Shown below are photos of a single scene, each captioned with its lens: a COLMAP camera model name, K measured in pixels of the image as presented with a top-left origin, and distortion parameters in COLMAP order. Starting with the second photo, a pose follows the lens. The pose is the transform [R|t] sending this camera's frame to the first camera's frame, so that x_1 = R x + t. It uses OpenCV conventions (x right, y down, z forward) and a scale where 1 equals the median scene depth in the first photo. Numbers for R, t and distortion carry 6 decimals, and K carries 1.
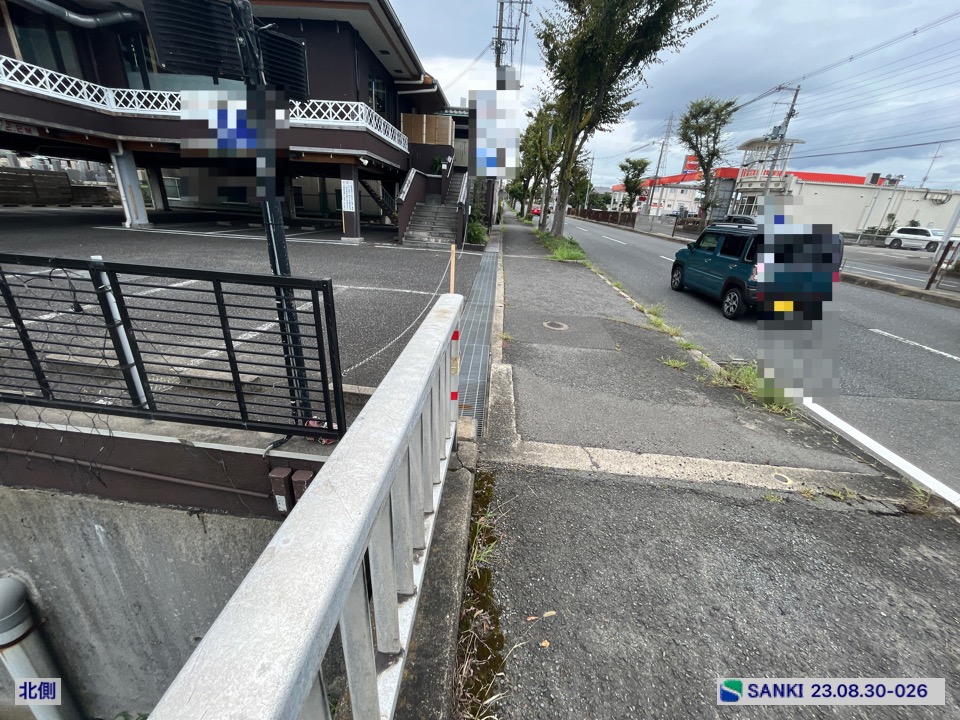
lens RADIAL K [[386.3, 0, 475.7], [0, 386.3, 360.8], [0, 0, 1]] dist [-0.004859, 0.000441]
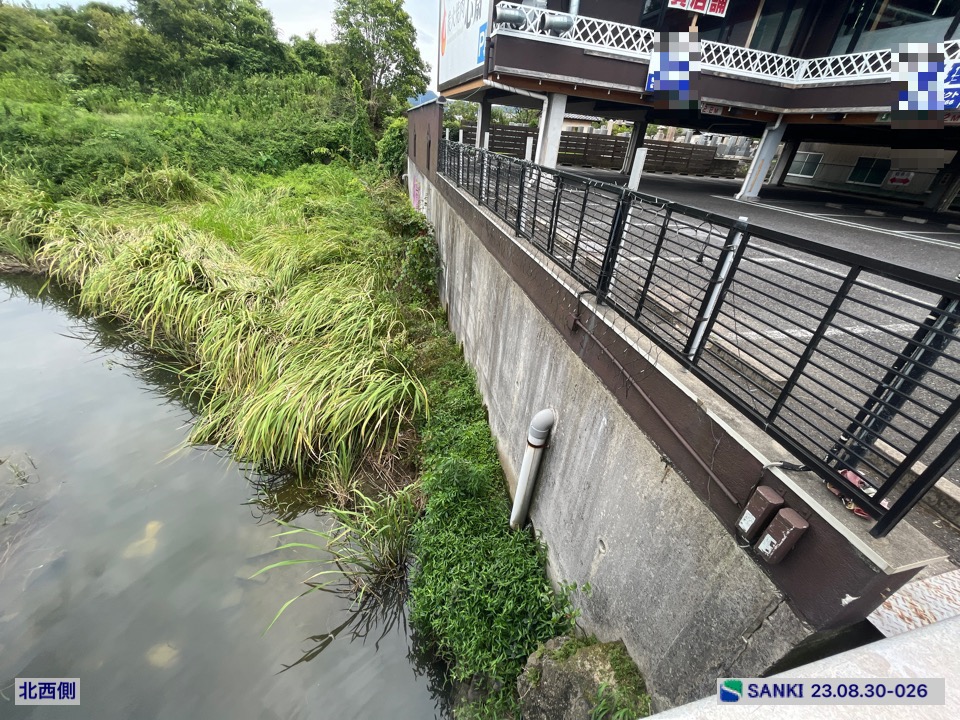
lens RADIAL K [[385.7, 0, 475.7], [0, 385.7, 360.7], [0, 0, 1]] dist [-0.003059, 0.000106]
pose [[0.305950, 0.453754, -0.836960, -0.019231], [-0.410245, 0.856145, 0.314190, 0.005199], [0.859124, 0.247232, 0.448087, -0.002519]]
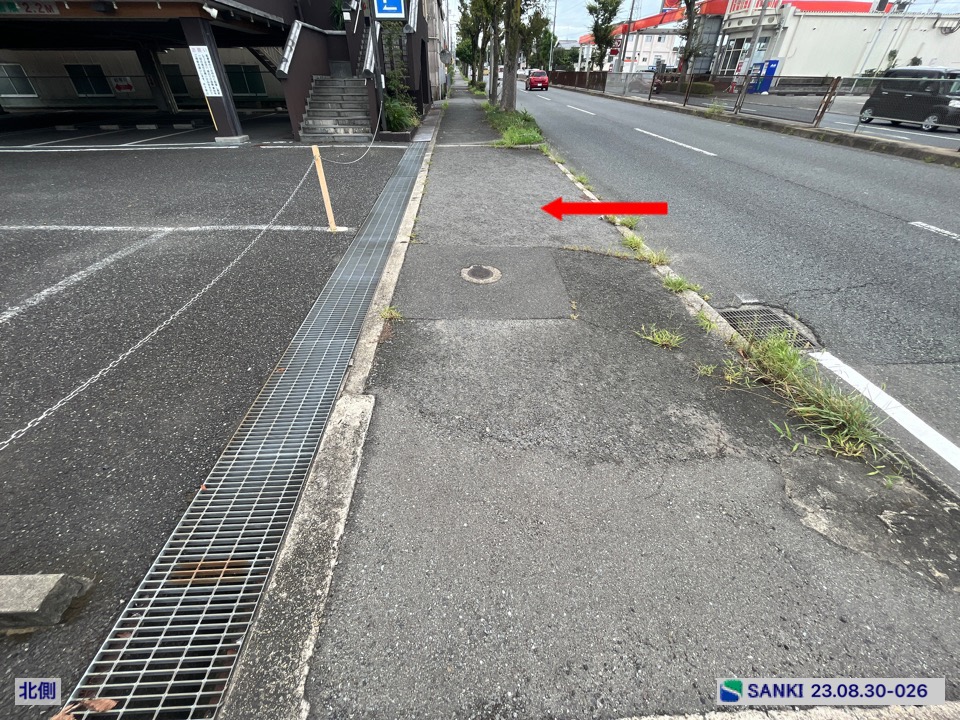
lens RADIAL K [[386.3, 0, 475.7], [0, 386.3, 360.8], [0, 0, 1]] dist [-0.004859, 0.000441]
pose [[0.992844, -0.109957, 0.046595, 0.073194], [0.094506, 0.961957, 0.256336, -0.056591], [-0.073008, -0.250098, 0.965464, 0.164389]]
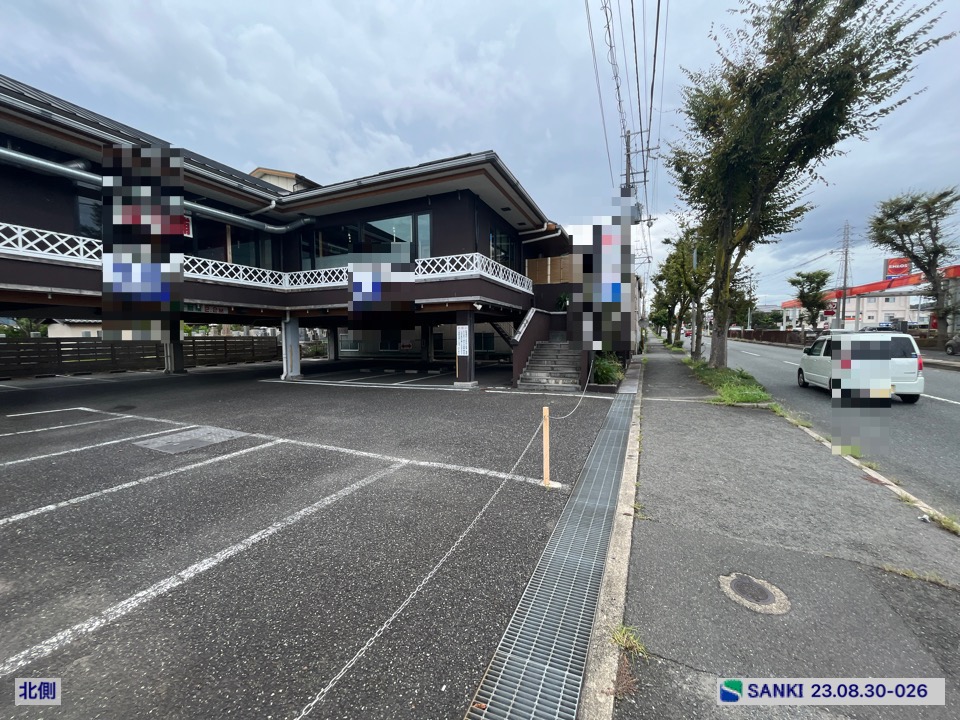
lens RADIAL K [[386.2, 0, 476.1], [0, 386.2, 360.9], [0, 0, 1]] dist [-0.002626, 0.000064]
pose [[0.935313, -0.052066, -0.349968, 0.036453], [-0.063535, 0.948321, -0.310888, -0.090024], [0.348069, 0.313013, 0.883669, 0.194844]]
